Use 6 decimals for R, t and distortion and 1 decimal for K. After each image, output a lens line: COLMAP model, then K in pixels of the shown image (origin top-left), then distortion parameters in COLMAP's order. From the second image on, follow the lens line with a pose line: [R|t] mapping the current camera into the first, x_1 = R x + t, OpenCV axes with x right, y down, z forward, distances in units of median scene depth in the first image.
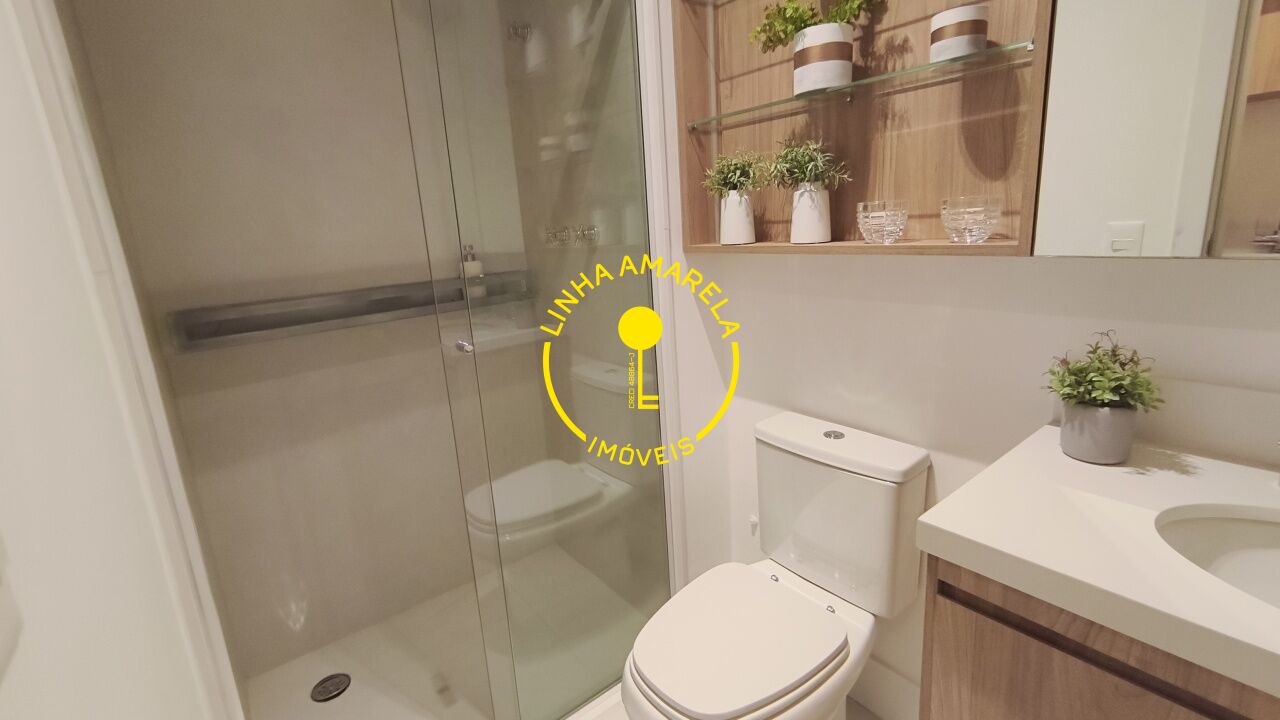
lens RADIAL K [[574.1, 0, 639.6], [0, 574.1, 355.6], [0, 0, 1]] dist [0.006983, 0.000100]
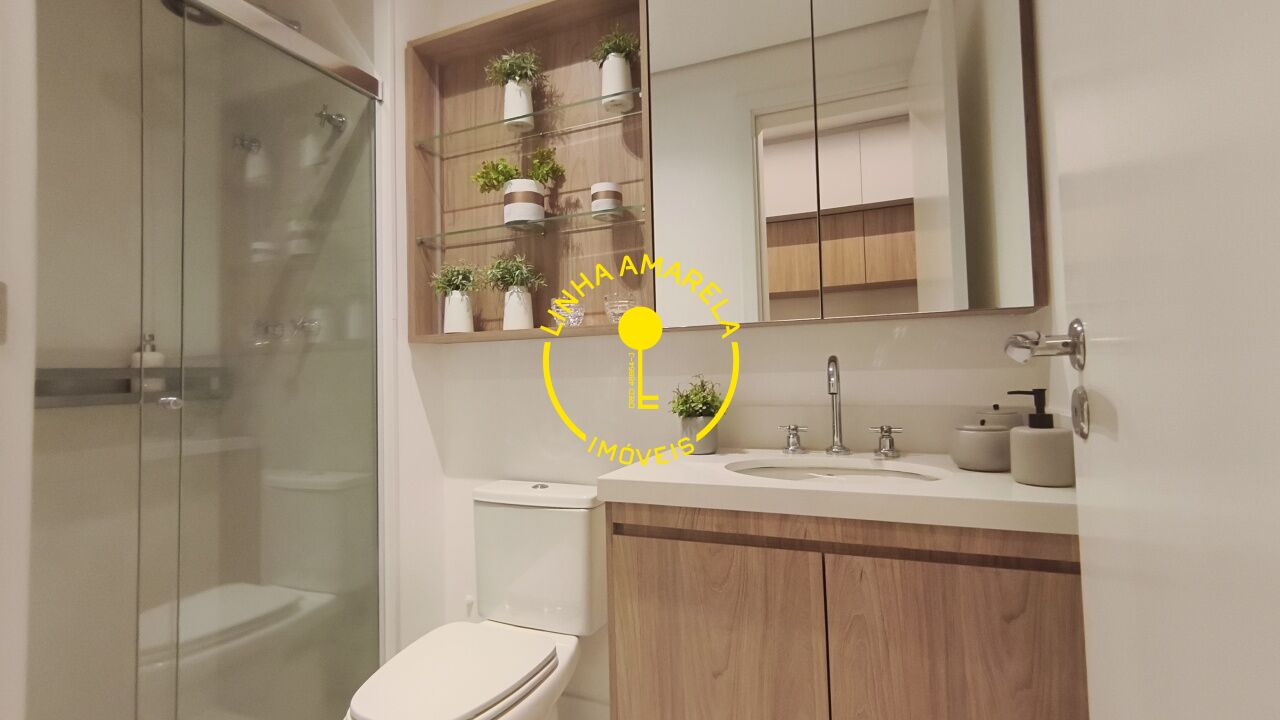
lens RADIAL K [[574.1, 0, 639.9], [0, 574.1, 360.6], [0, 0, 1]] dist [0.006983, 0.000100]
pose [[0.877101, 0.059112, 0.476654, -0.077172], [0.075477, 0.963105, -0.258326, 0.227117], [-0.474338, 0.262554, 0.840279, -0.204750]]
